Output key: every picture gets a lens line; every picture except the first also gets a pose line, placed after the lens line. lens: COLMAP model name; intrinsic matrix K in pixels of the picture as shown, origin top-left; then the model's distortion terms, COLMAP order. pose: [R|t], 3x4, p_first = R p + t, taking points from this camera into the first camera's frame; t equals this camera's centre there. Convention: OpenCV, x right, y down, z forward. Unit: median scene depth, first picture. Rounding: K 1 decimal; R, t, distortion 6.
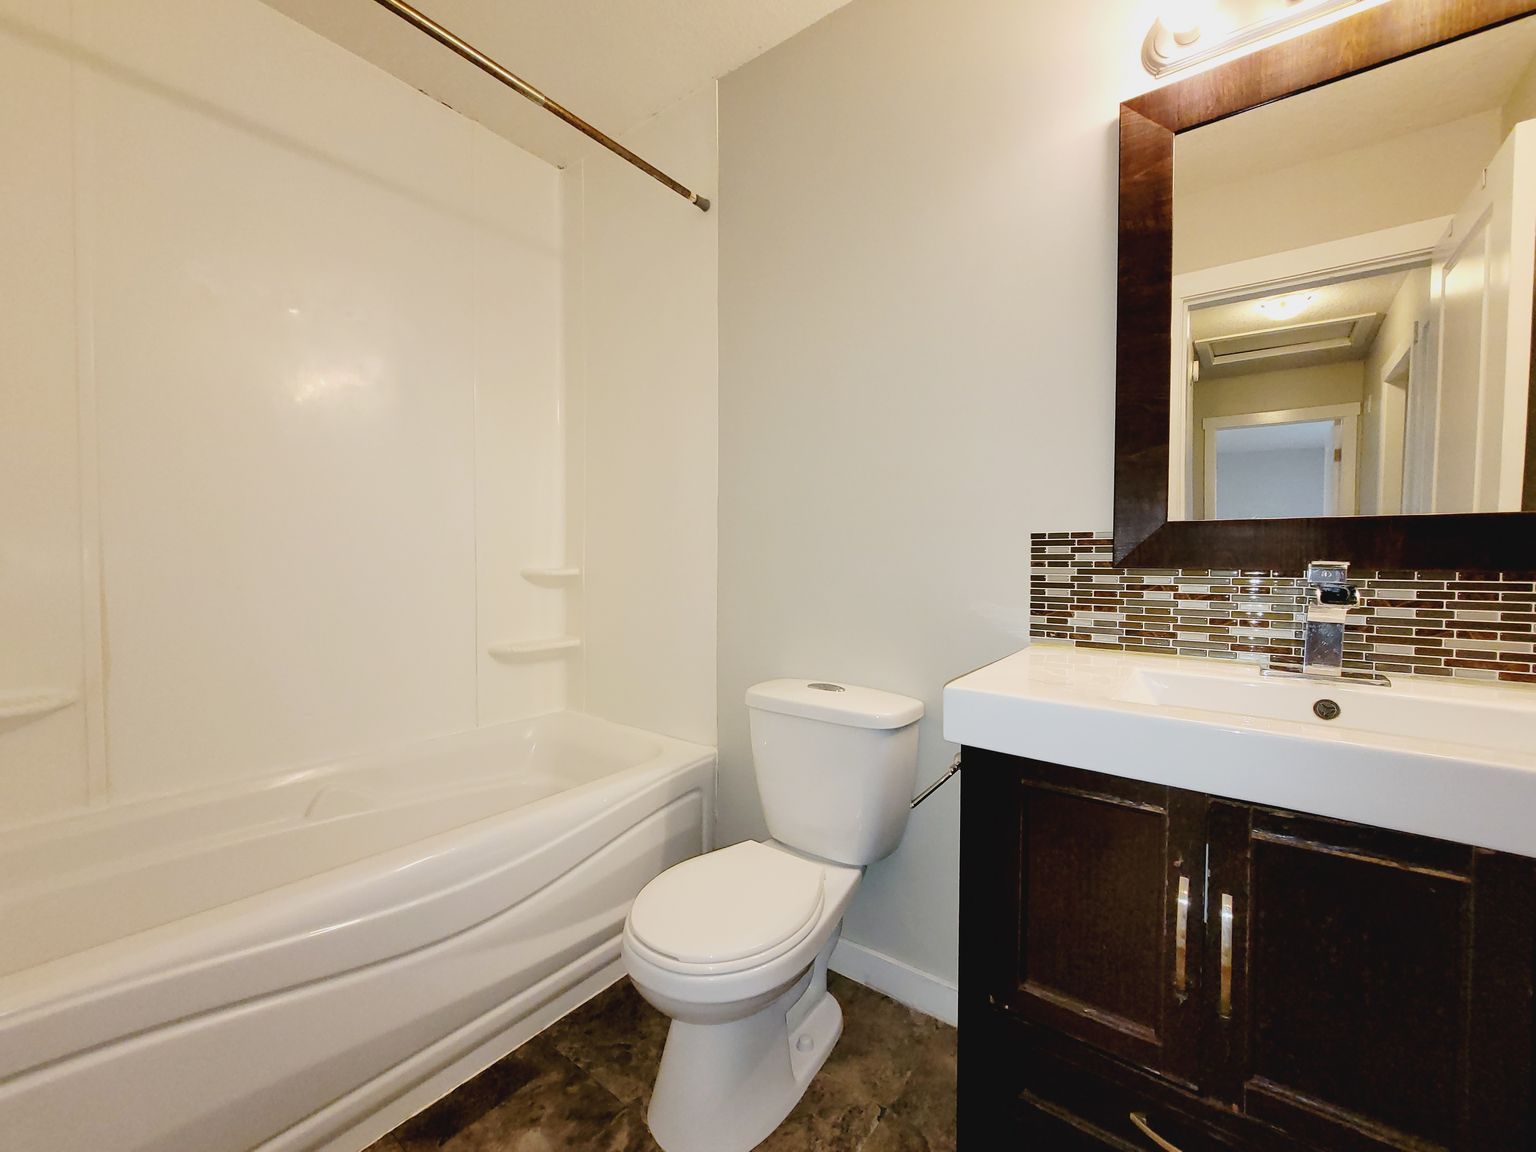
lens RADIAL K [[626.6, 0, 767.1], [0, 626.6, 576.9], [0, 0, 1]] dist [-0.011853, 0.001762]
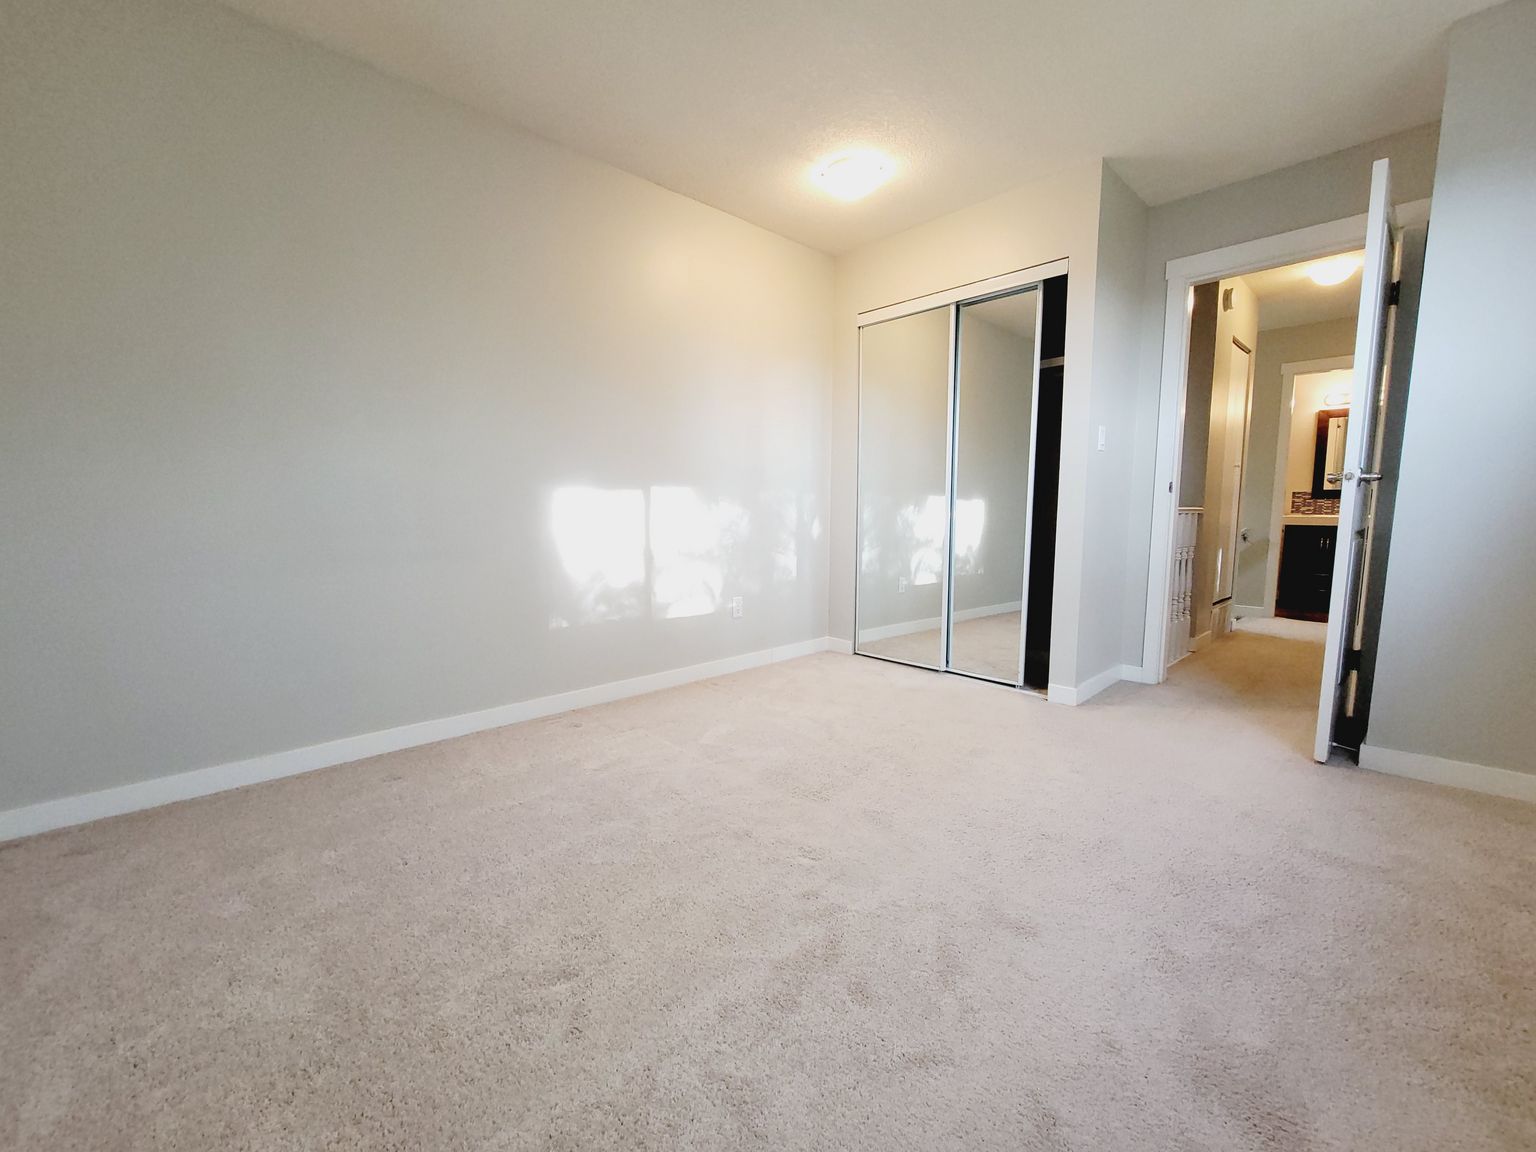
lens RADIAL K [[626.6, 0, 768.1], [0, 626.6, 569.8], [0, 0, 1]] dist [-0.011853, 0.001762]
pose [[0.983356, 0.021057, -0.180465, -2.933054], [-0.007145, 0.996975, 0.077393, 0.206804], [0.181549, -0.074816, 0.980532, -4.920502]]
